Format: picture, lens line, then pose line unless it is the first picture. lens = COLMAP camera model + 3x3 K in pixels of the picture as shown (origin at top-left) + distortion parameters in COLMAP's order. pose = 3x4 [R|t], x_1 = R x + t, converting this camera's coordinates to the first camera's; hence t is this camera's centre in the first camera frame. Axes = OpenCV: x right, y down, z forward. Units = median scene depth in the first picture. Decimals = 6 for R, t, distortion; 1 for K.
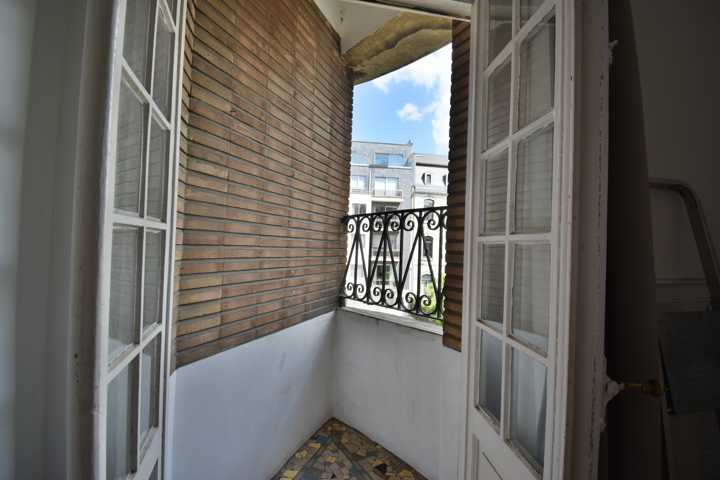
lens RADIAL K [[314.7, 0, 360.0], [0, 314.7, 240.0], [0, 0, 1]] dist [0.001009, -0.015643]
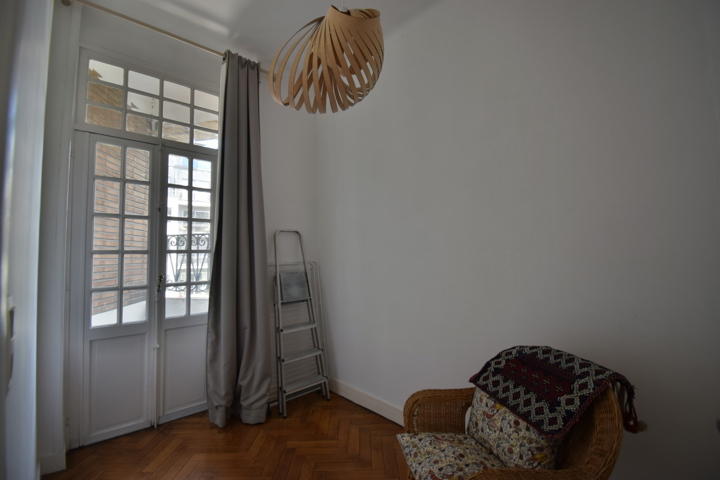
lens RADIAL K [[314.7, 0, 360.0], [0, 314.7, 240.0], [0, 0, 1]] dist [0.001009, -0.015643]
pose [[0.850858, -0.018077, 0.525084, -0.017297], [0.025056, 0.999667, -0.006187, -0.033106], [-0.524797, 0.018421, 0.851028, -1.144491]]
